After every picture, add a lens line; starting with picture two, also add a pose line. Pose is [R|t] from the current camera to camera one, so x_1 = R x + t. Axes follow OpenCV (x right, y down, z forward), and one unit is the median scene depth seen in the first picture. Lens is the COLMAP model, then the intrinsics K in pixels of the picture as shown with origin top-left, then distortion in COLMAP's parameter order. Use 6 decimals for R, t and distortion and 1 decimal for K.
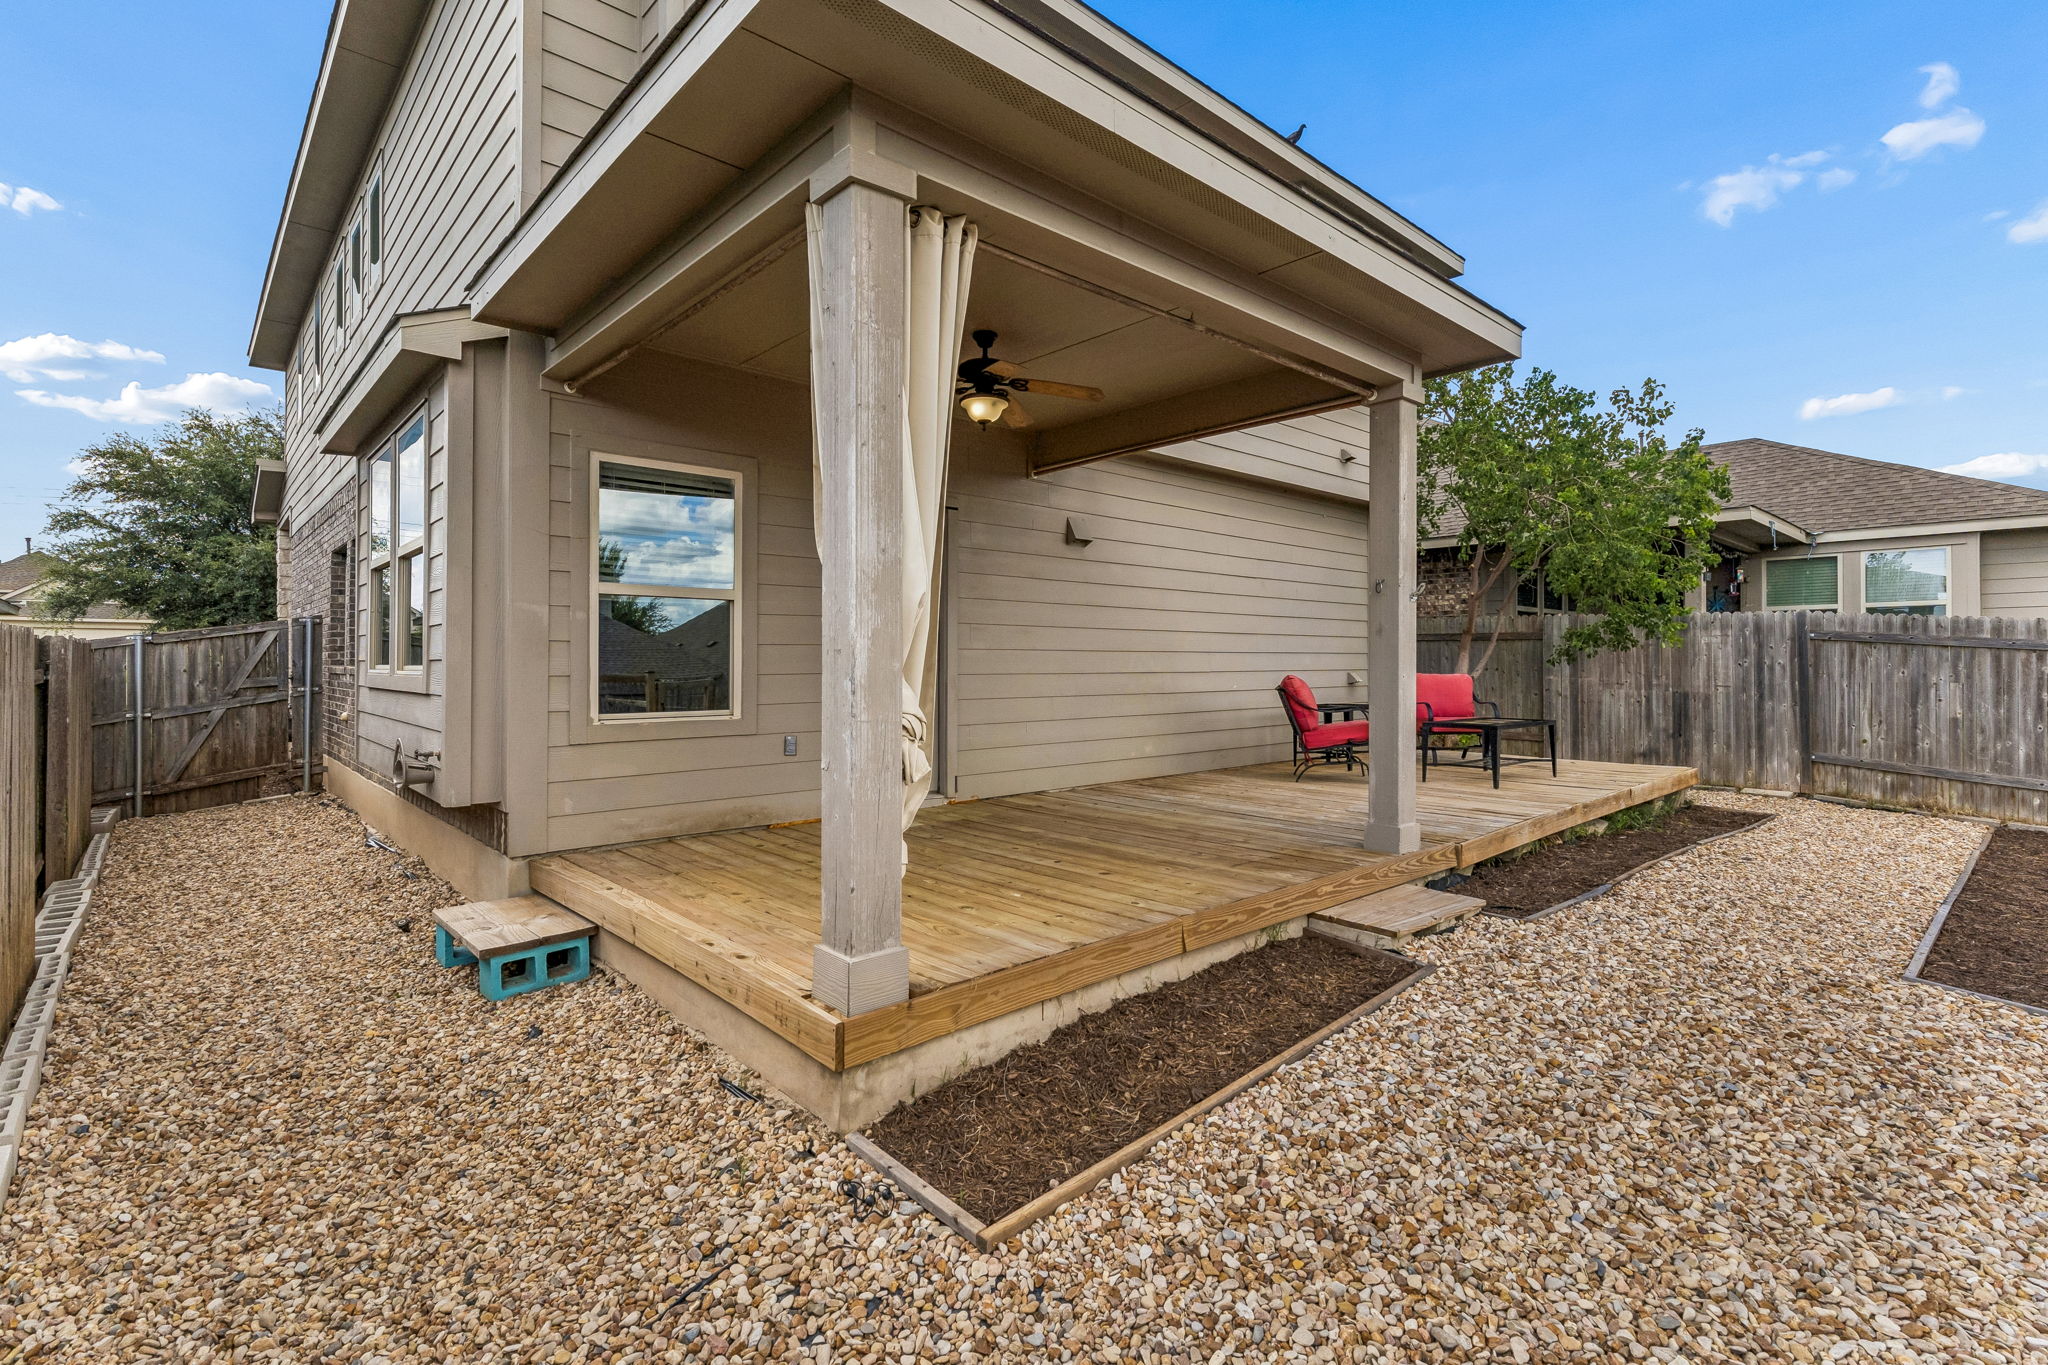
lens RADIAL K [[931.5, 0, 1024.5], [0, 931.5, 664.5], [0, 0, 1]] dist [0.003685, -0.000626]
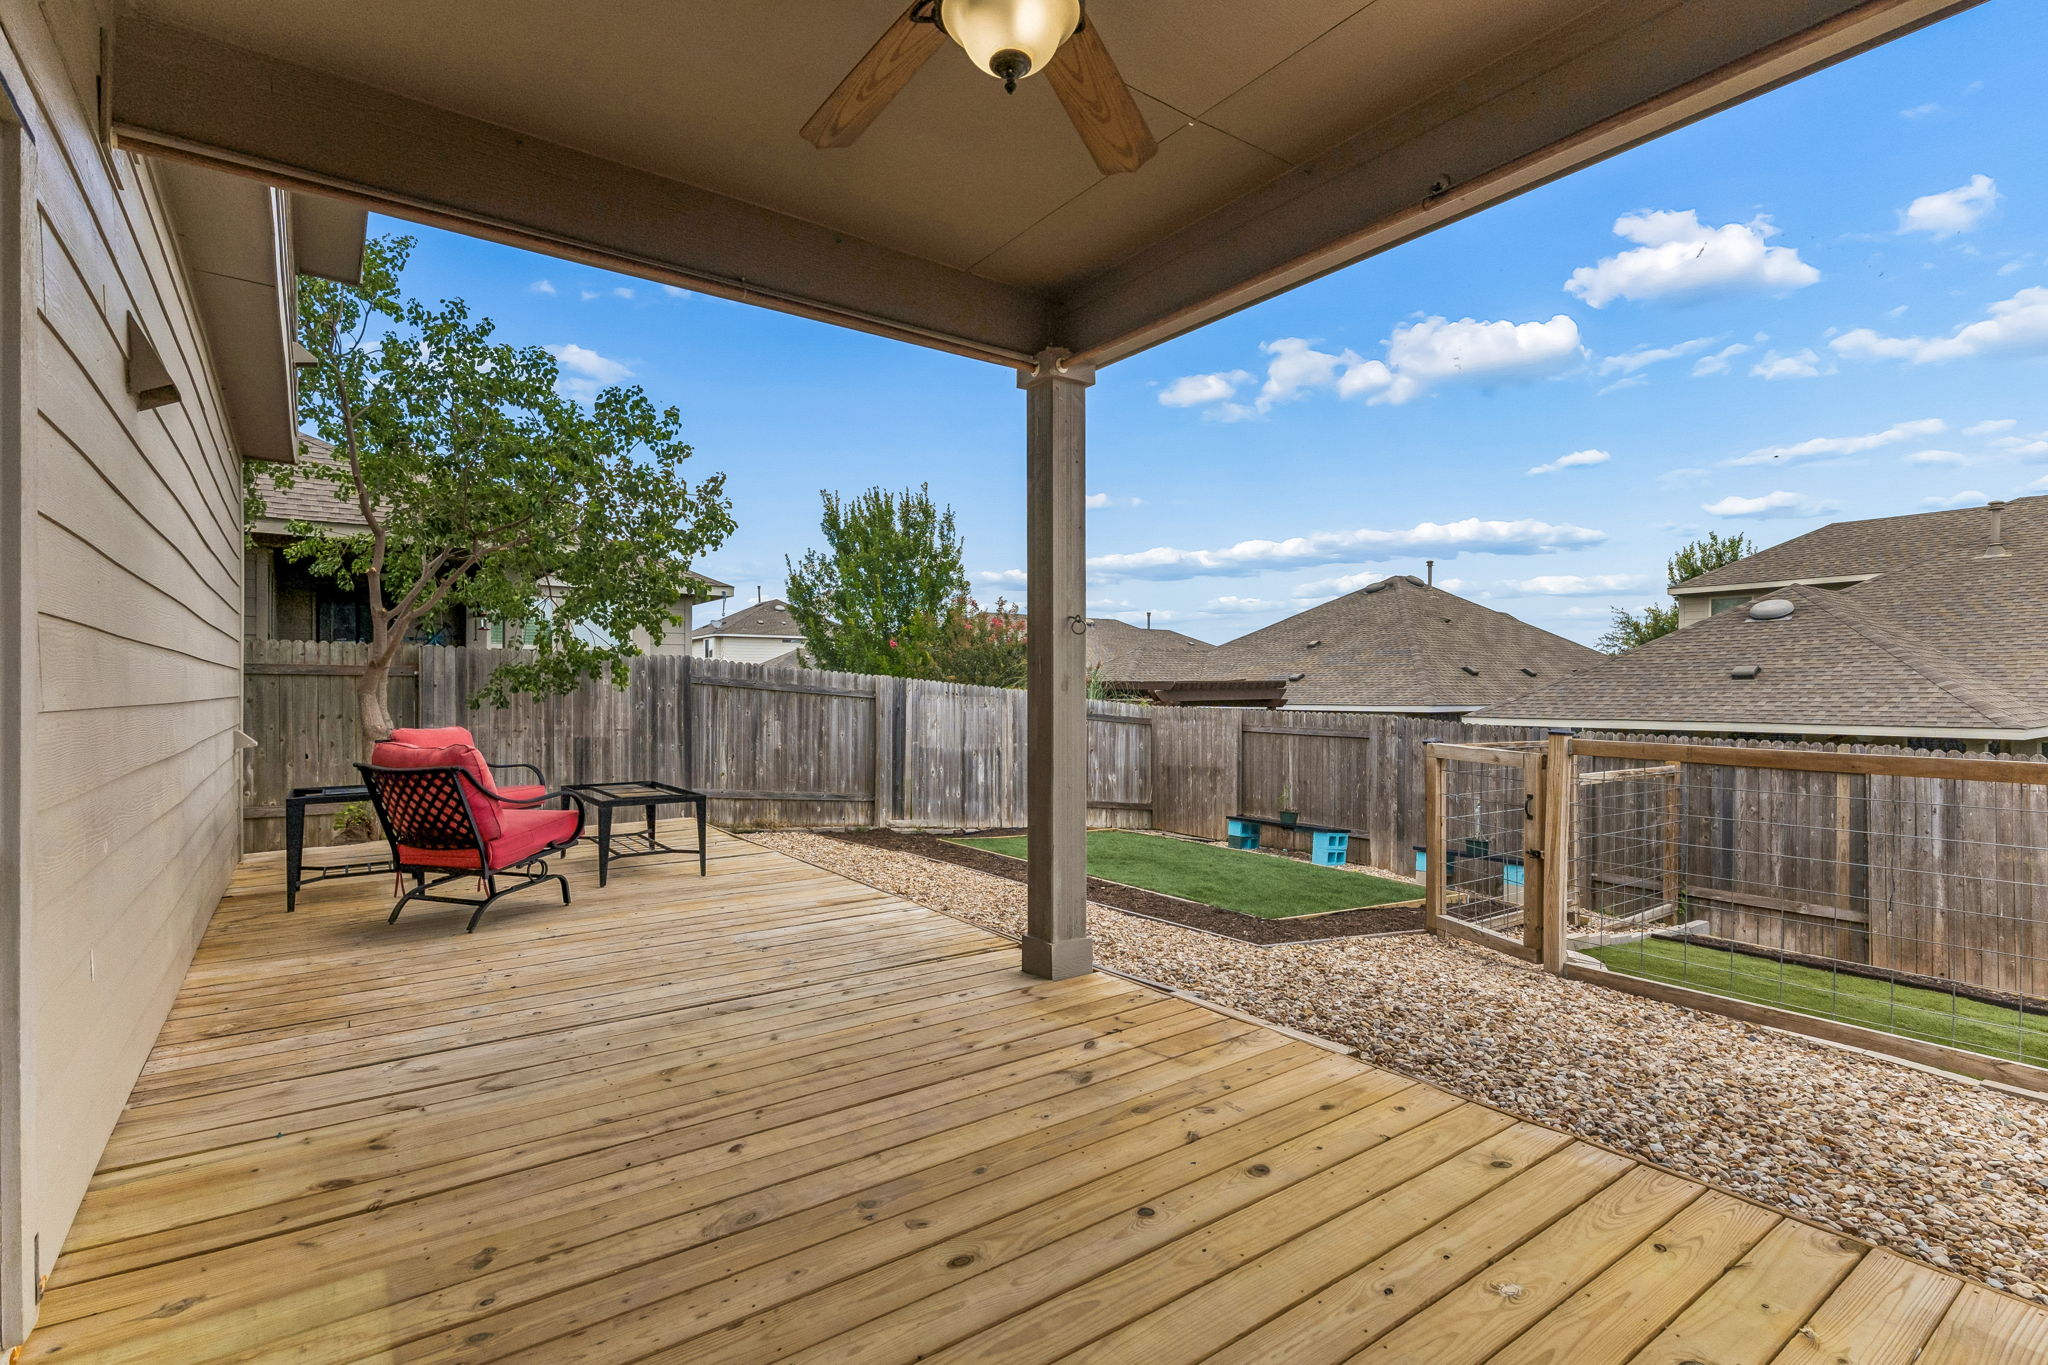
lens RADIAL K [[931.5, 0, 1028.7], [0, 931.5, 693.9], [0, 0, 1]] dist [0.003685, -0.000626]
pose [[0.114240, 0.004811, 0.993442, -0.169306], [0.007462, 0.999956, -0.005700, -0.005449], [-0.993425, 0.008064, 0.114199, 0.488855]]
